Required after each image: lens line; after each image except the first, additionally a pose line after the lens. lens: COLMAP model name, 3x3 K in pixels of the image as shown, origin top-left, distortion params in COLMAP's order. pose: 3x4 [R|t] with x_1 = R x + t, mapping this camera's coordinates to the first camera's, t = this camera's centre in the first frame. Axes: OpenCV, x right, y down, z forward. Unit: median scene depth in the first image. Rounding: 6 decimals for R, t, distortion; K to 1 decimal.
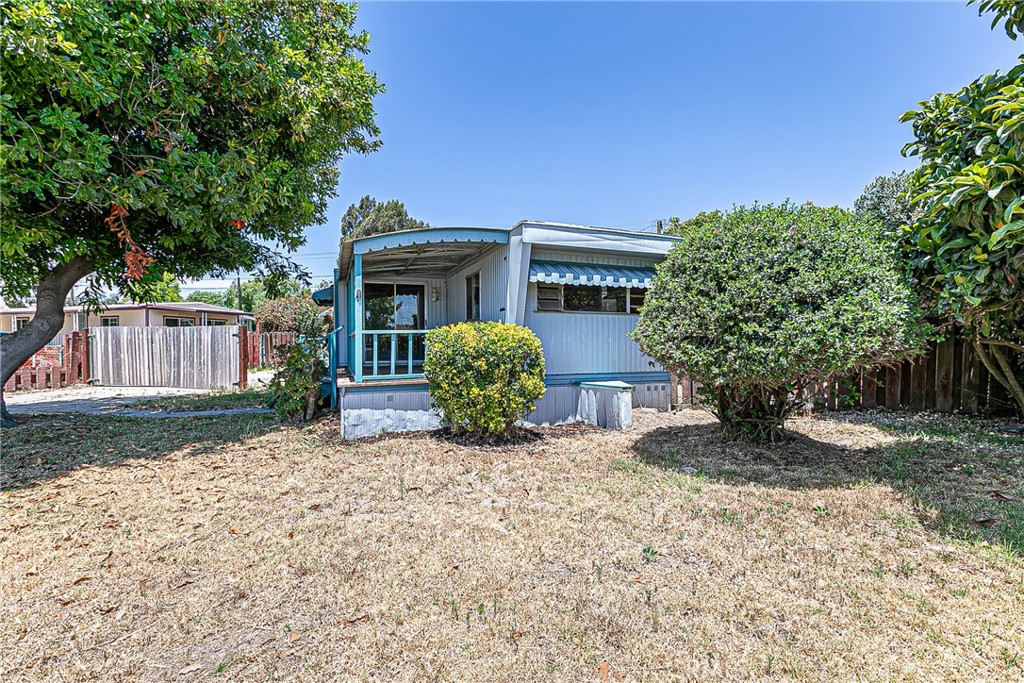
lens RADIAL K [[461.2, 0, 512.0], [0, 461.2, 341.5], [0, 0, 1]] dist [0.003451, 0.000594]
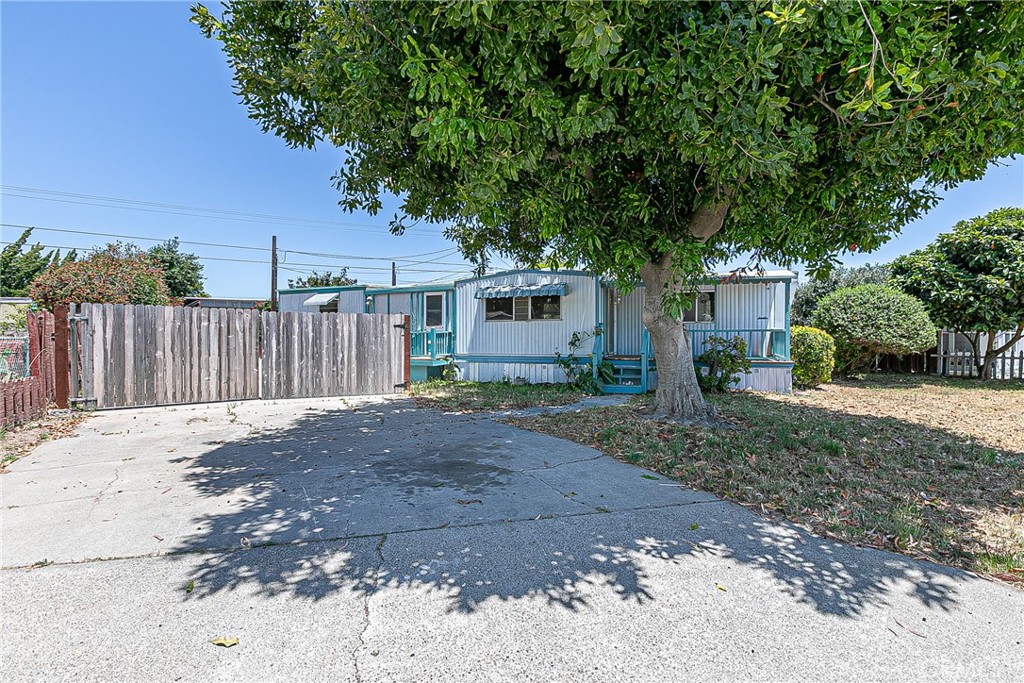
lens RADIAL K [[484.3, 0, 512.0], [0, 484.3, 341.5], [0, 0, 1]] dist [0.000127, -0.000454]
pose [[0.677778, 0.003220, 0.735260, -2.256874], [-0.005965, 0.999982, 0.001119, 0.023126], [-0.735243, -0.005144, 0.677784, 0.545304]]
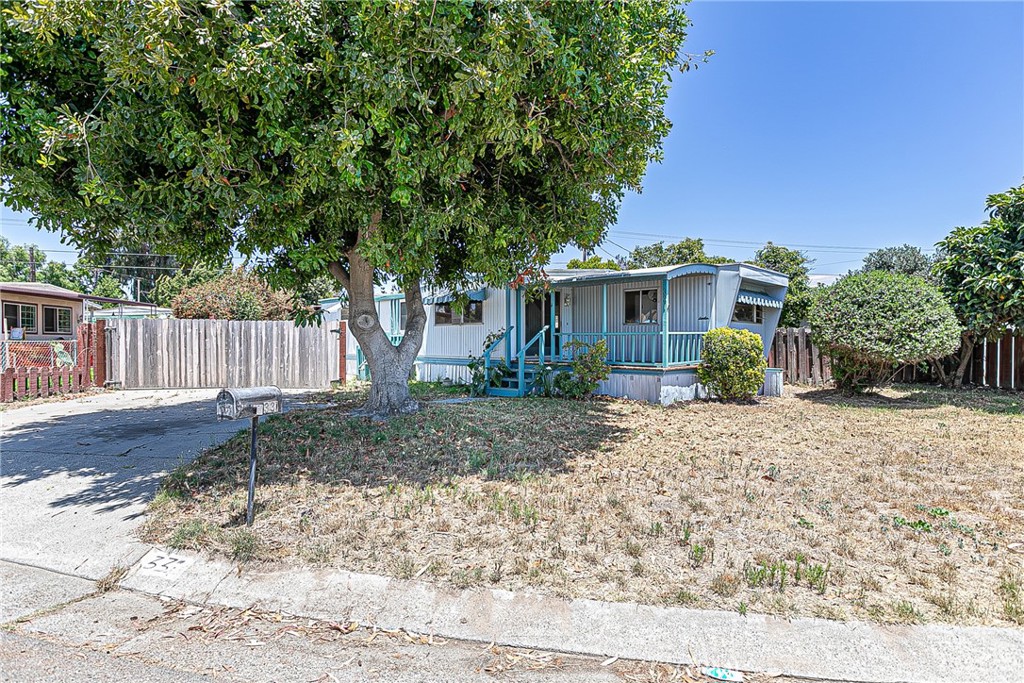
lens RADIAL K [[536.3, 0, 512.0], [0, 536.3, 341.5], [0, 0, 1]] dist [0.000775, -0.001523]
pose [[0.919591, 0.008166, 0.392791, -1.437581], [-0.008455, 0.999964, -0.000994, 0.012256], [-0.392785, -0.002407, 0.919627, -0.370582]]
